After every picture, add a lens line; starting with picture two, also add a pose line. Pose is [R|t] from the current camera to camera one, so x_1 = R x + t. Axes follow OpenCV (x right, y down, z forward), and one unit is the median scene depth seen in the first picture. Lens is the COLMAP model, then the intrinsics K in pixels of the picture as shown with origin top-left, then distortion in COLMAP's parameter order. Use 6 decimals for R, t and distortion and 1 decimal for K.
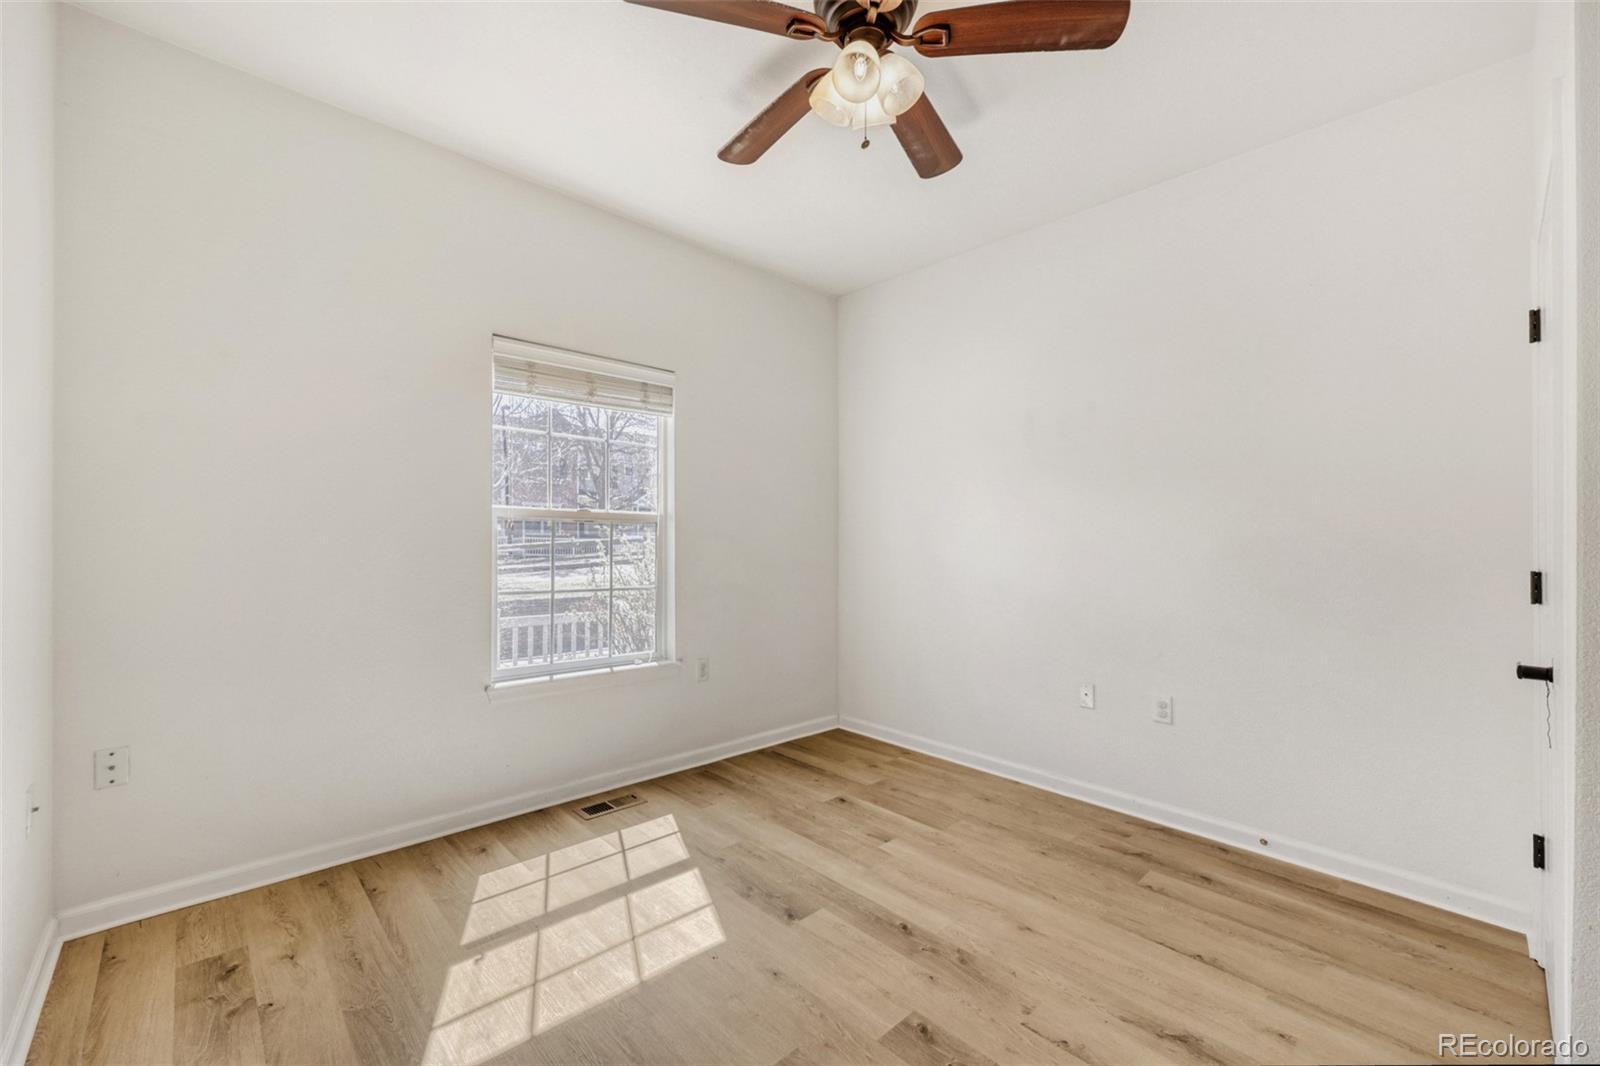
lens RADIAL K [[655.6, 0, 794.5], [0, 655.6, 541.4], [0, 0, 1]] dist [0.001407, -0.000016]
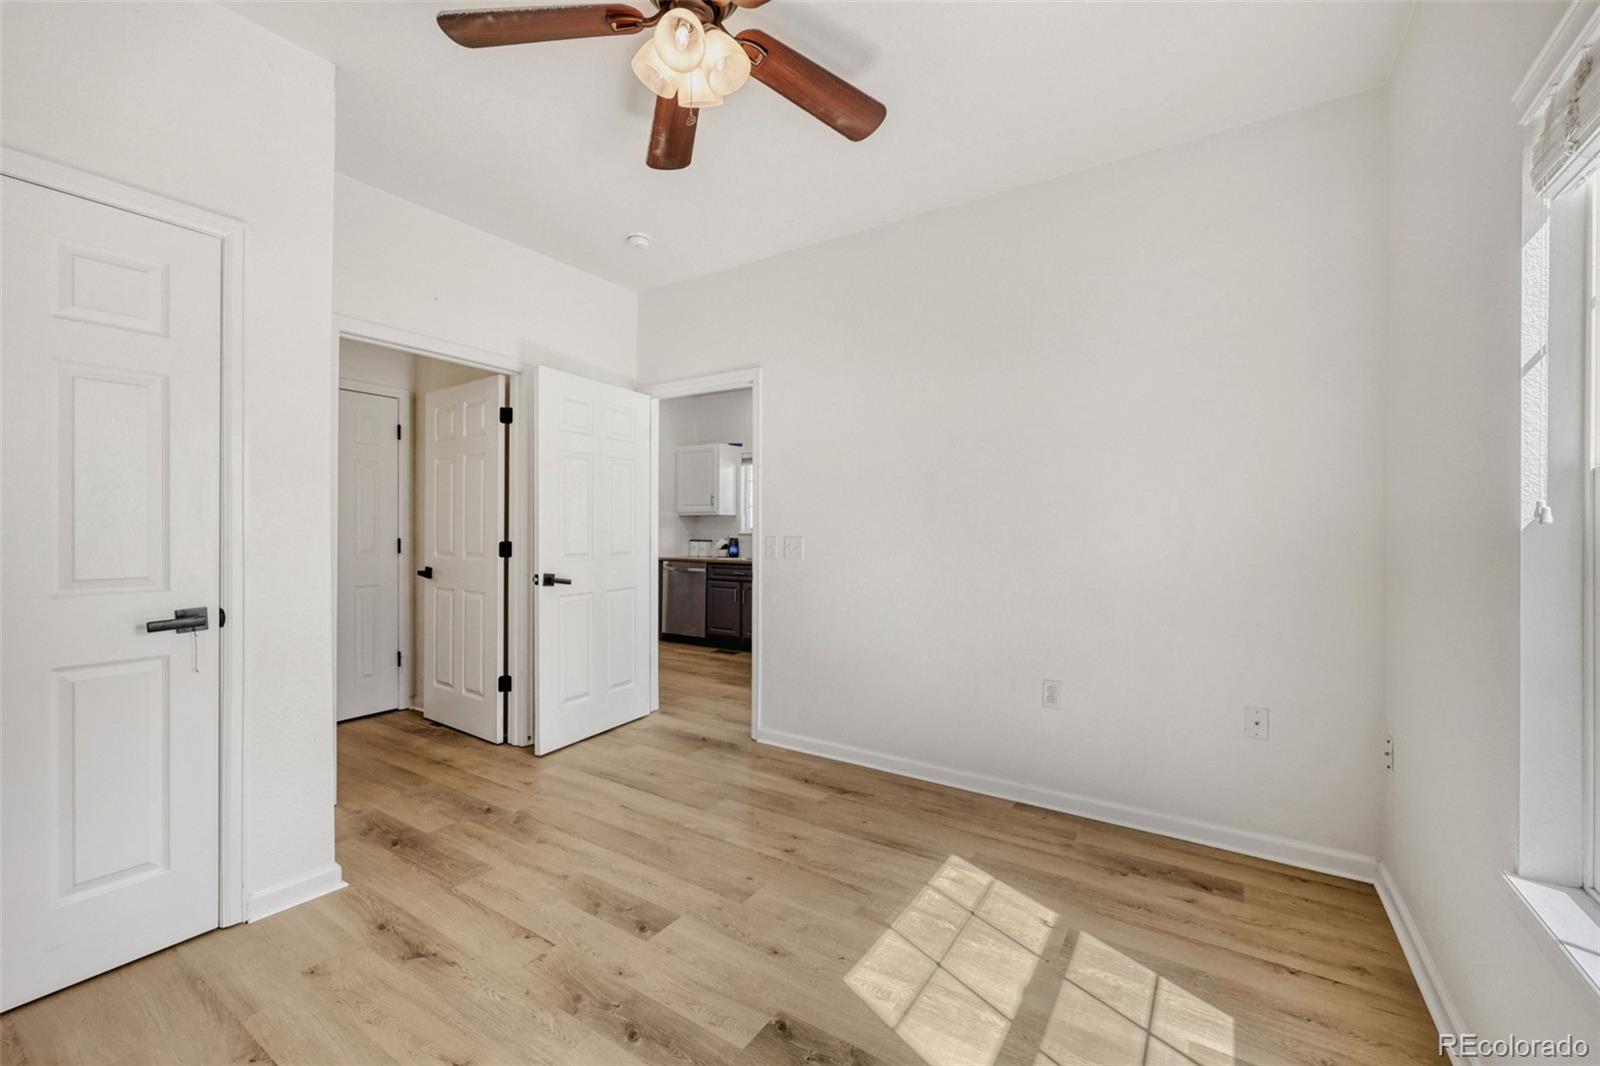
lens RADIAL K [[644.8, 0, 800.0], [0, 644.8, 533.0], [0, 0, 1]] dist [-0.004189, -0.000246]
pose [[-0.971052, -0.015408, -0.238369, 0.177623], [-0.016234, 0.999867, 0.001500, -0.005980], [0.238314, 0.005326, -0.971173, 1.902499]]
